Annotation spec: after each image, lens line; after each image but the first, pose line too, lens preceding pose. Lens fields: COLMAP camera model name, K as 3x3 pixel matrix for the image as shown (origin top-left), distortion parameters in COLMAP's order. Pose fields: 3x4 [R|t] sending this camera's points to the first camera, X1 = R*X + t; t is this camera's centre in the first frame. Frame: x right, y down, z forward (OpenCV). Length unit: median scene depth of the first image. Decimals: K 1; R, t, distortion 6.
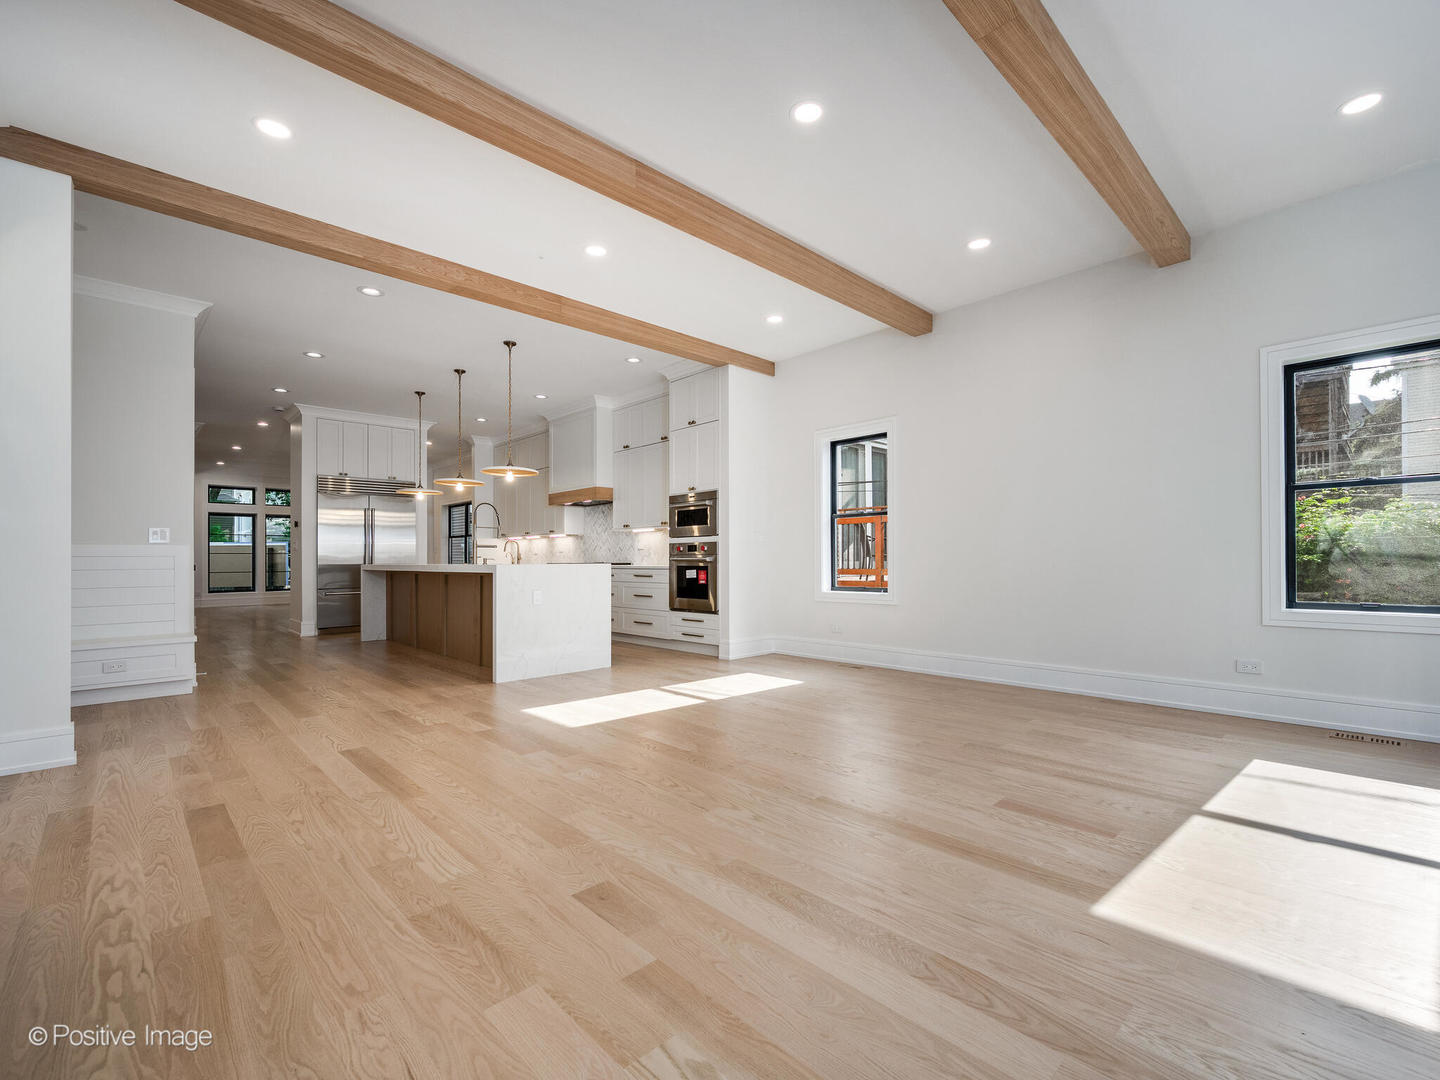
lens RADIAL K [[636.3, 0, 728.0], [0, 636.3, 551.2], [0, 0, 1]] dist [0.002992, 0.000170]
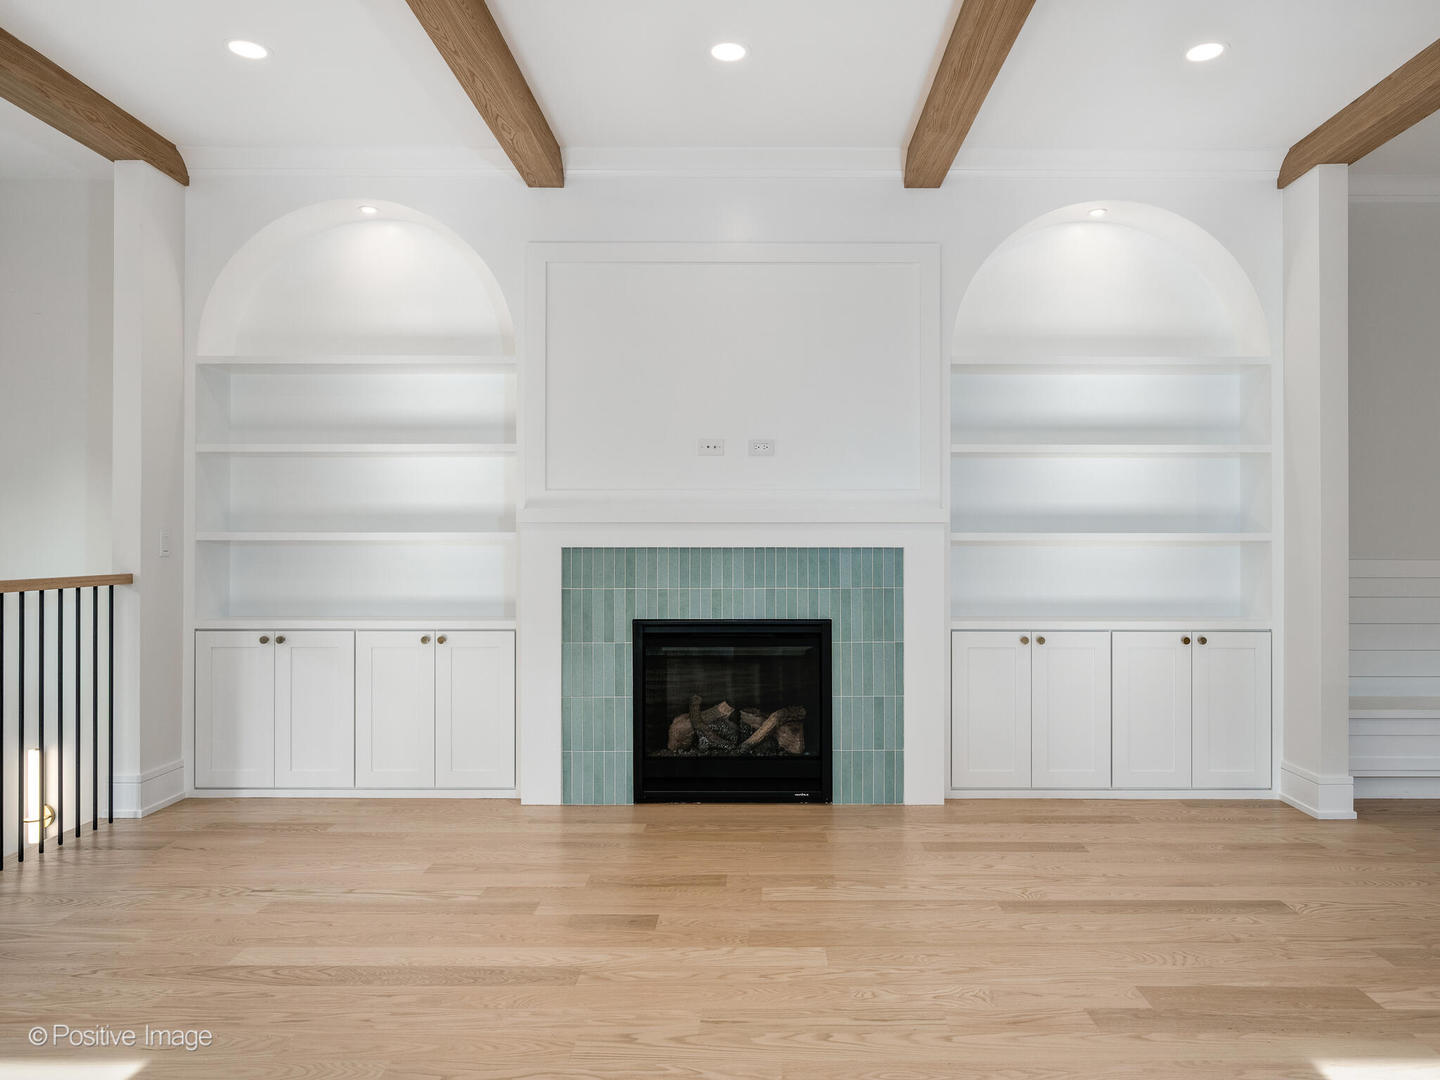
lens RADIAL K [[970.0, 0, 734.5], [0, 970.0, 526.3], [0, 0, 1]] dist [0.002783, -0.005180]
pose [[-0.702532, -0.000350, -0.711652, 0.802223], [0.012224, 0.999846, -0.012559, -0.107074], [0.711547, -0.017523, -0.702420, 2.121467]]
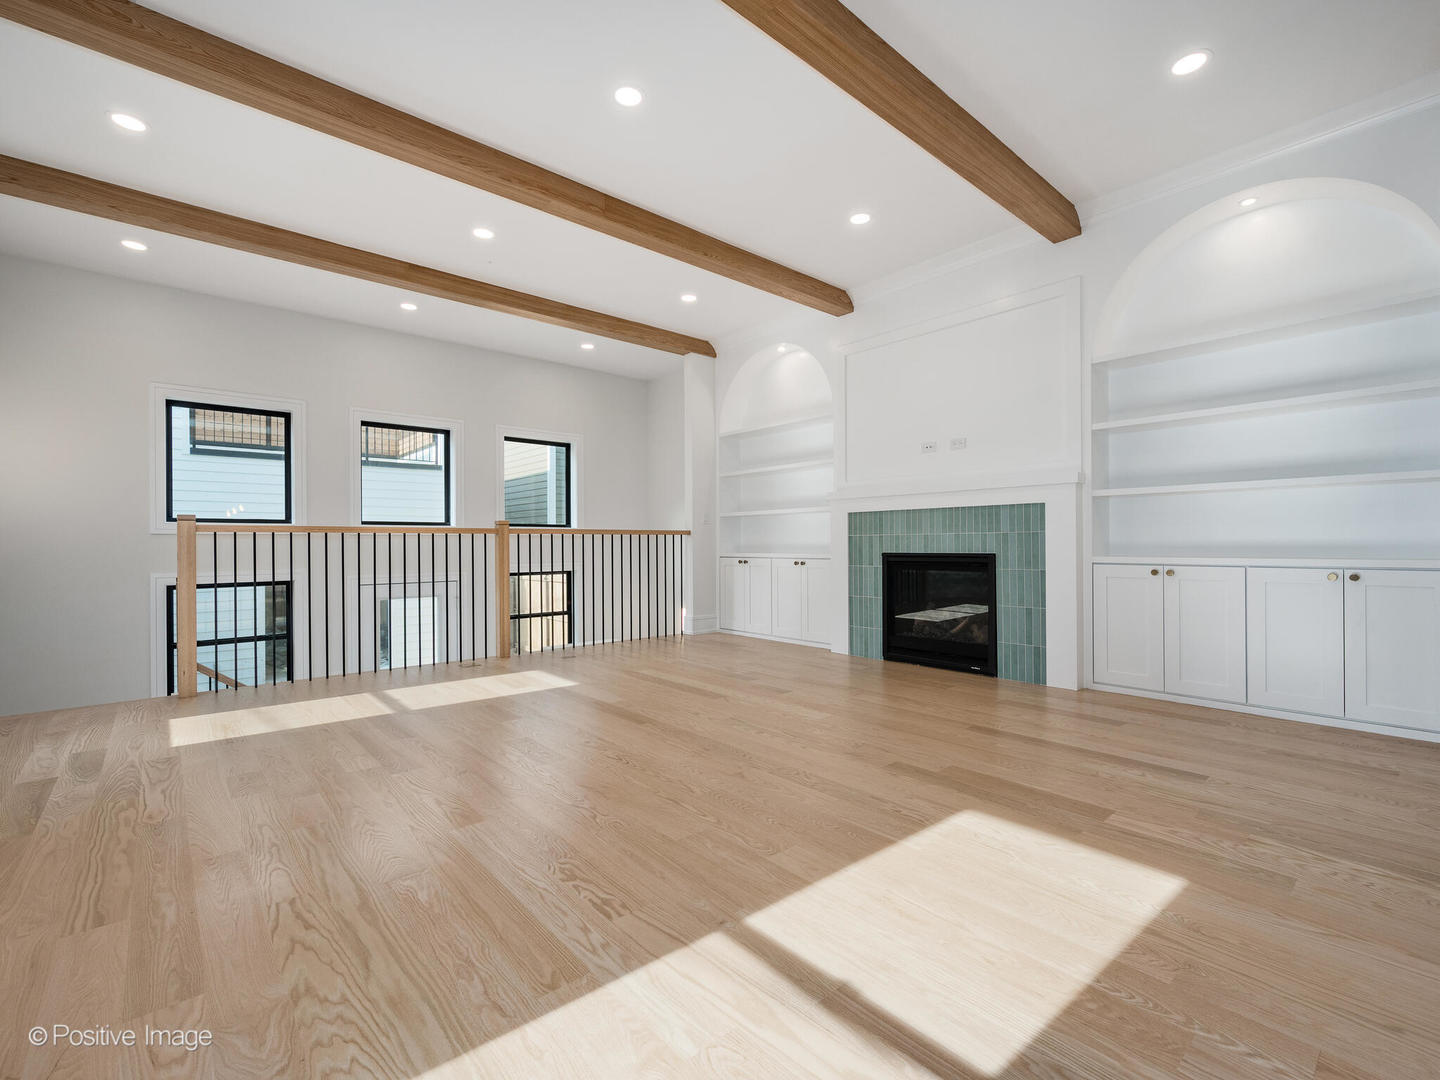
lens RADIAL K [[636.3, 0, 722.1], [0, 636.3, 539.6], [0, 0, 1]] dist [0.002992, 0.000170]
pose [[-0.998440, 0.016050, 0.053476, -0.117393], [0.015297, 0.999778, -0.014463, 0.049350], [-0.053696, -0.013622, -0.998464, 2.929600]]
